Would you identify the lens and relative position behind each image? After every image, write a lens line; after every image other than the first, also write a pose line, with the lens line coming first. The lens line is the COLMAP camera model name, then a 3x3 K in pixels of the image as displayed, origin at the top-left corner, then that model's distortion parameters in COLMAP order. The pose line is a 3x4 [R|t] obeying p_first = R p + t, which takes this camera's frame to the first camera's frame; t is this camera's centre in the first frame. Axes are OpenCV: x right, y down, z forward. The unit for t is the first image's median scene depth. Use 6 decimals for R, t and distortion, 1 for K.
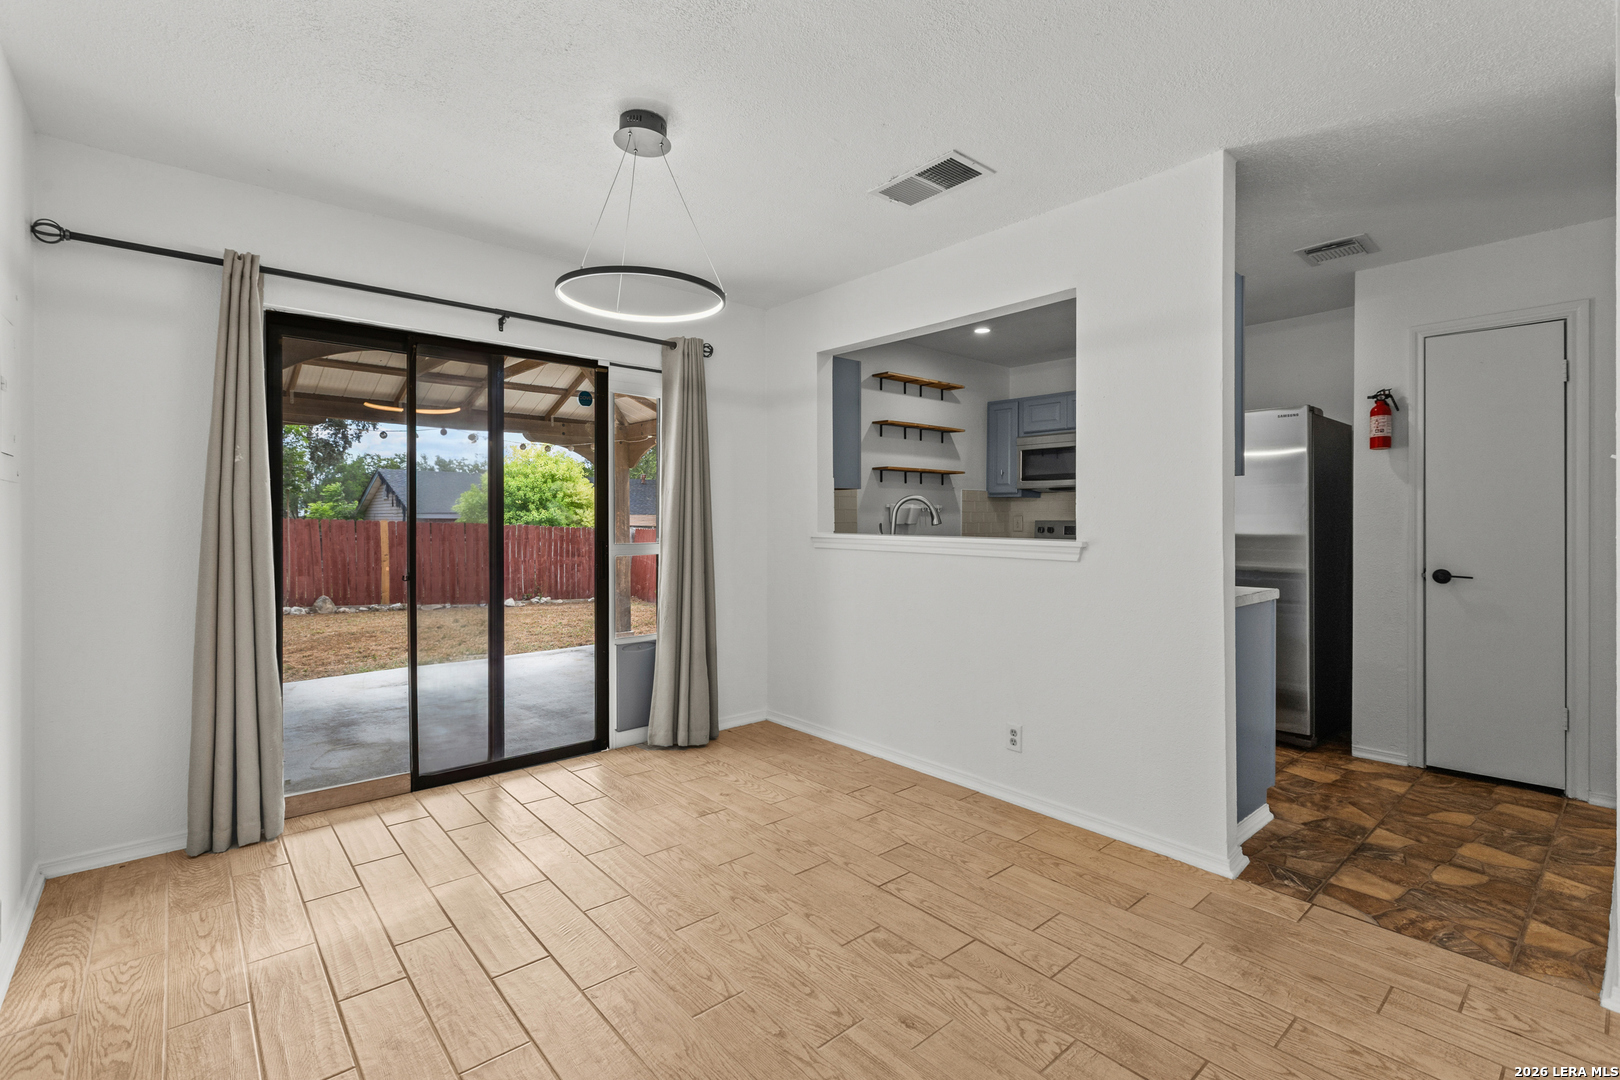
lens RADIAL K [[731.7, 0, 796.2], [0, 731.7, 515.8], [0, 0, 1]] dist [-0.000603, -0.000020]
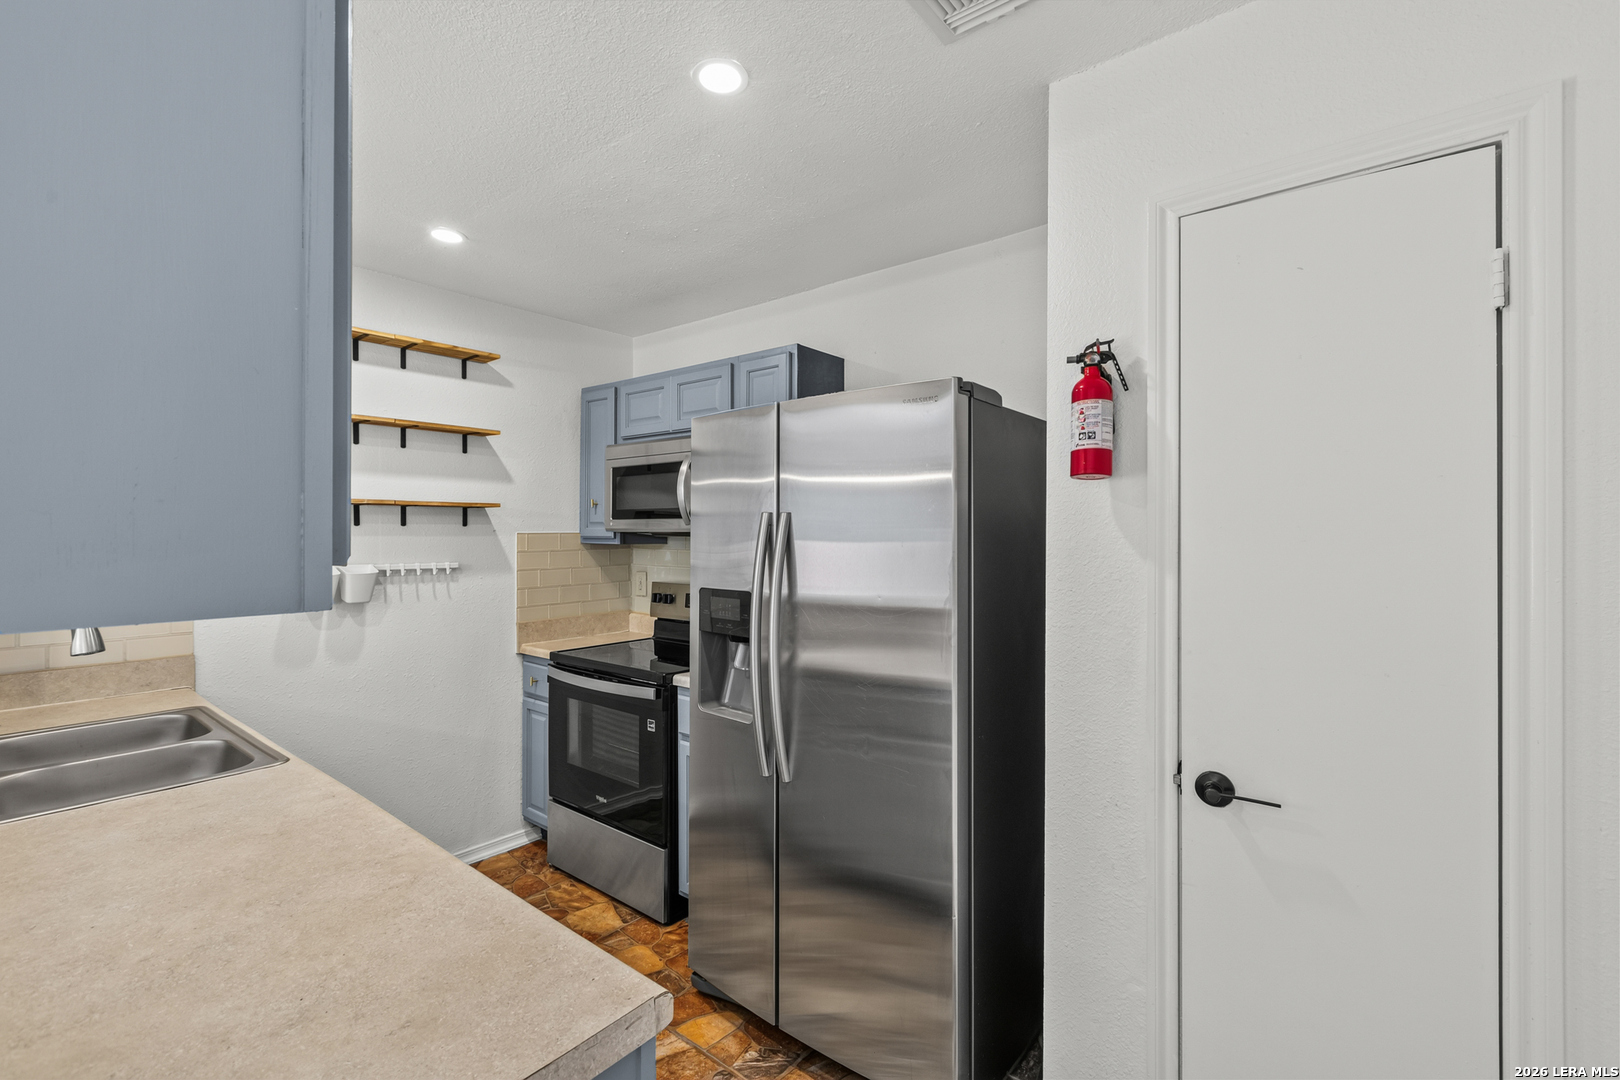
lens RADIAL K [[726.1, 0, 796.3], [0, 726.1, 528.4], [0, 0, 1]] dist [0.004064, 0.000254]
pose [[0.986077, 0.001238, 0.166287, 0.525013], [-0.000868, 0.999997, -0.002300, -0.057294], [-0.166289, 0.002123, 0.986075, 0.571940]]
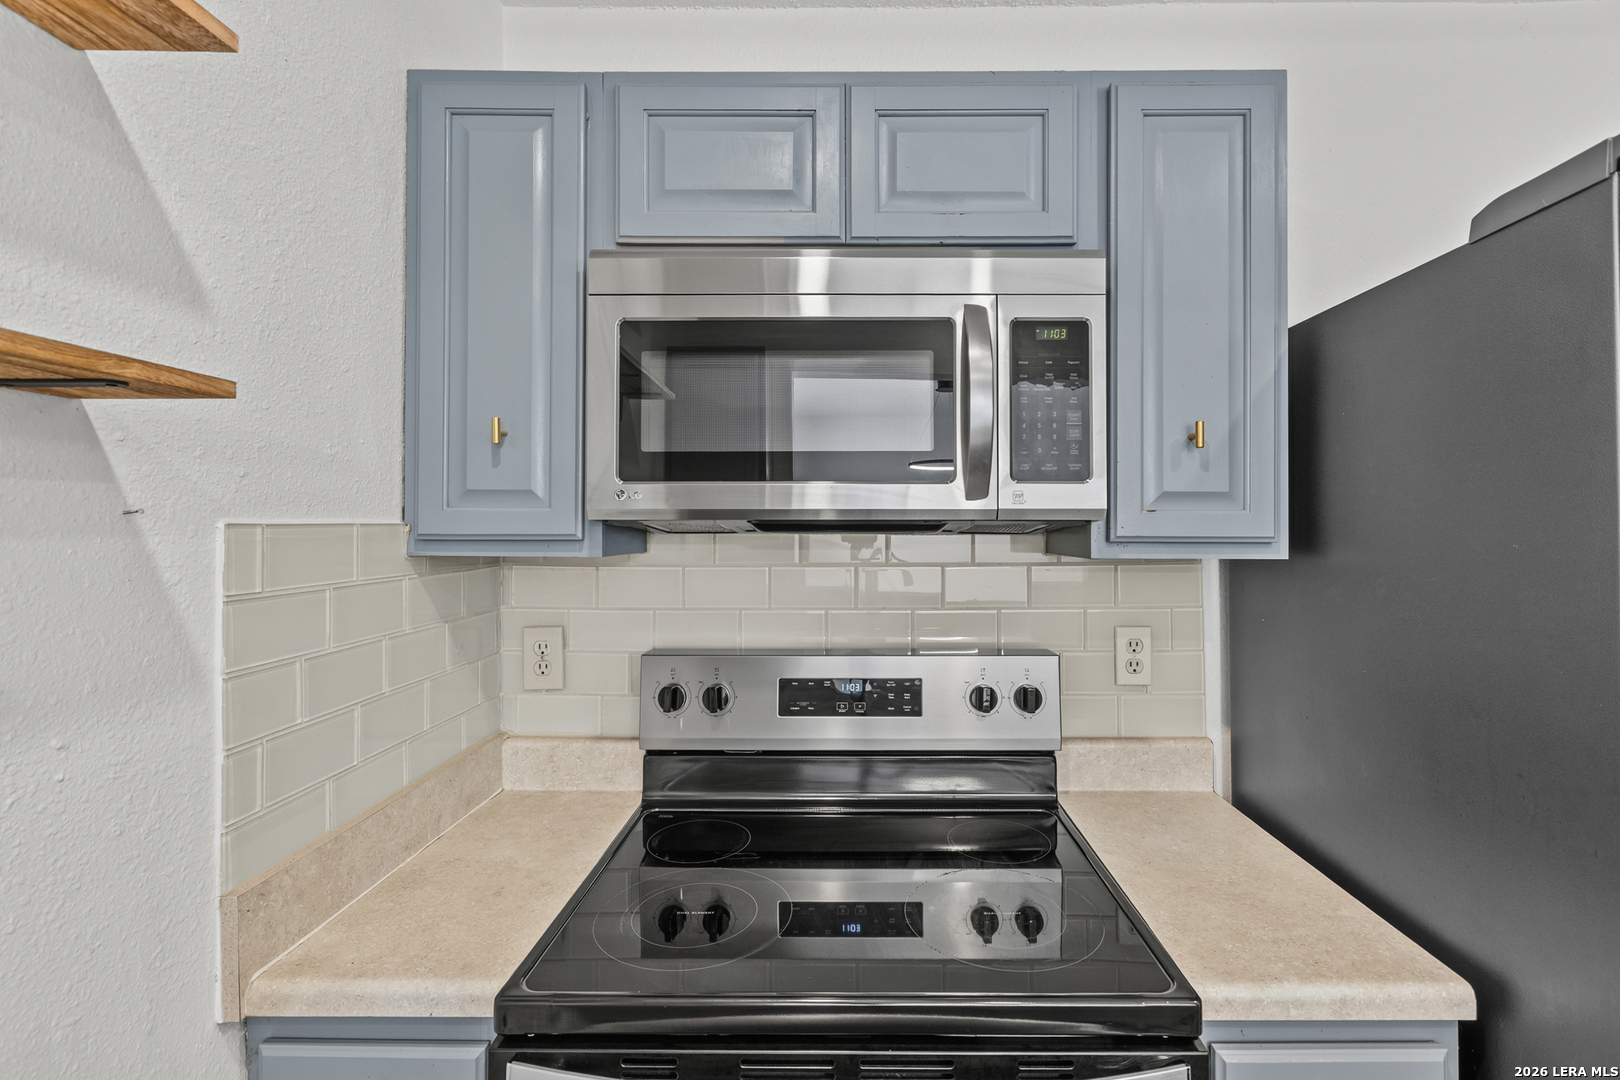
lens RADIAL K [[764.5, 0, 860.7], [0, 764.5, 515.4], [0, 0, 1]] dist [0.001831, 0.000267]
pose [[0.653248, 0.007289, 0.757109, 0.290933], [-0.003104, 0.999971, -0.006949, -0.054779], [-0.757137, 0.002189, 0.653252, 1.205437]]
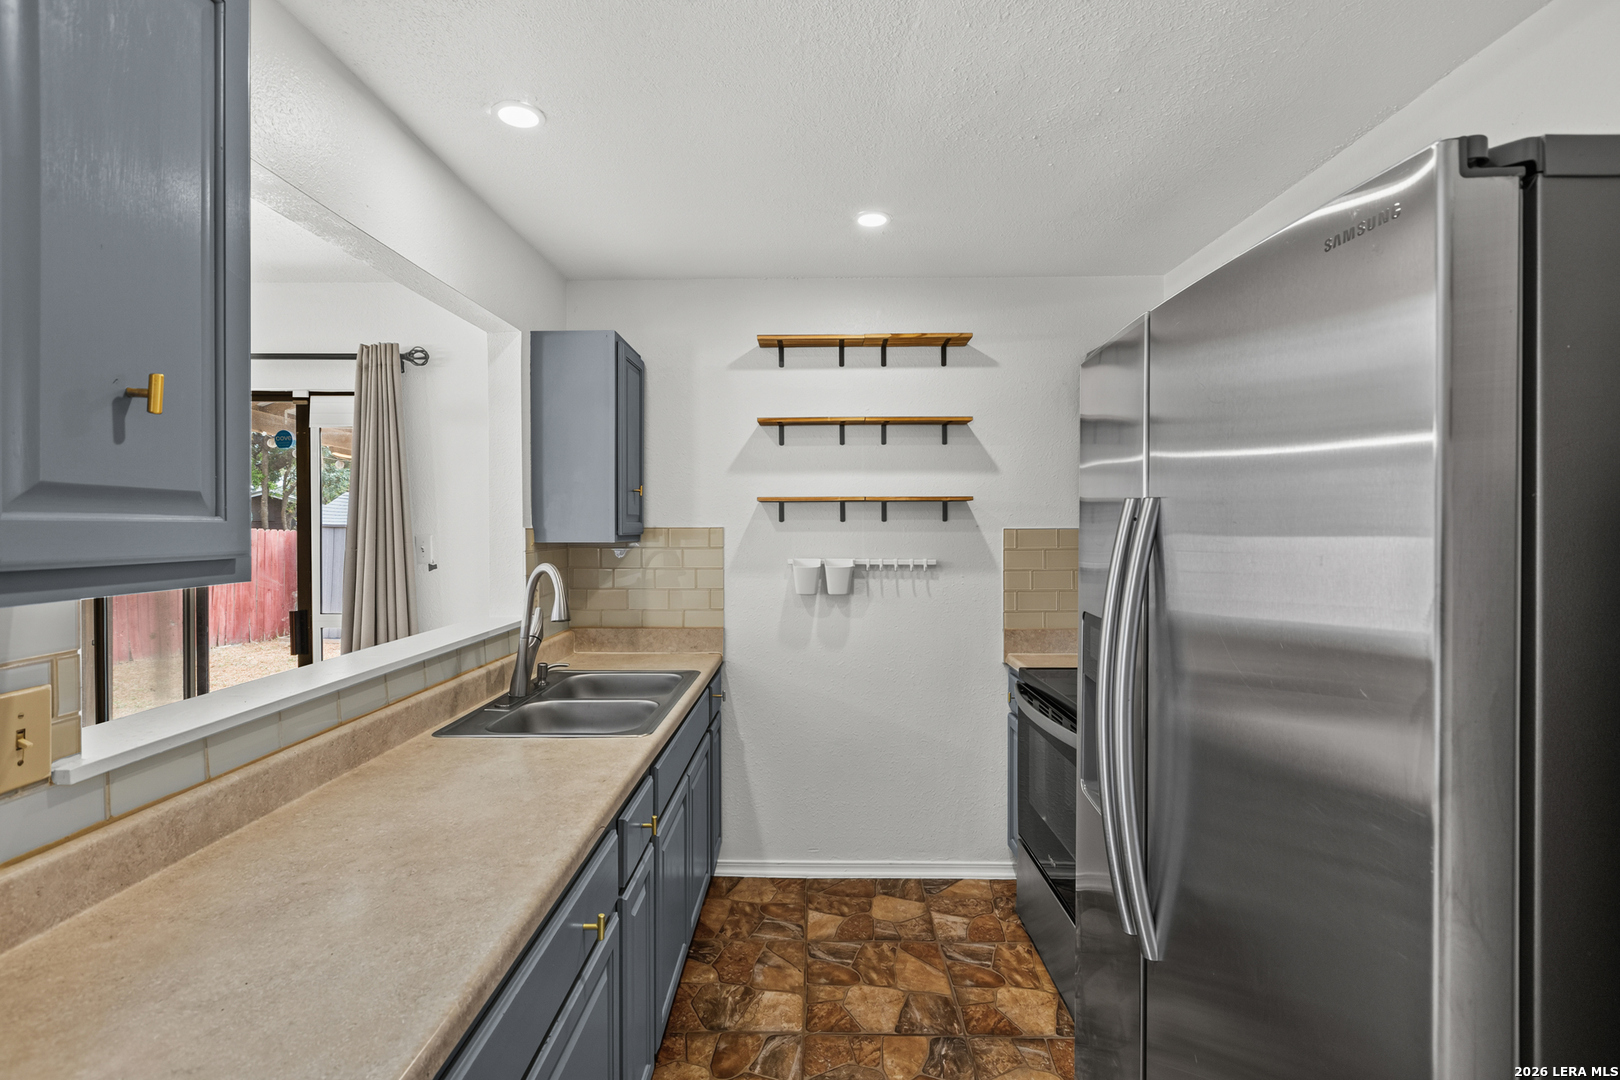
lens RADIAL K [[726.1, 0, 796.3], [0, 726.1, 528.4], [0, 0, 1]] dist [0.004064, 0.000254]
pose [[0.741332, 0.001292, -0.671137, 0.698229], [0.004752, 0.999963, 0.007174, -0.060144], [0.671121, -0.008508, 0.741299, 0.761623]]
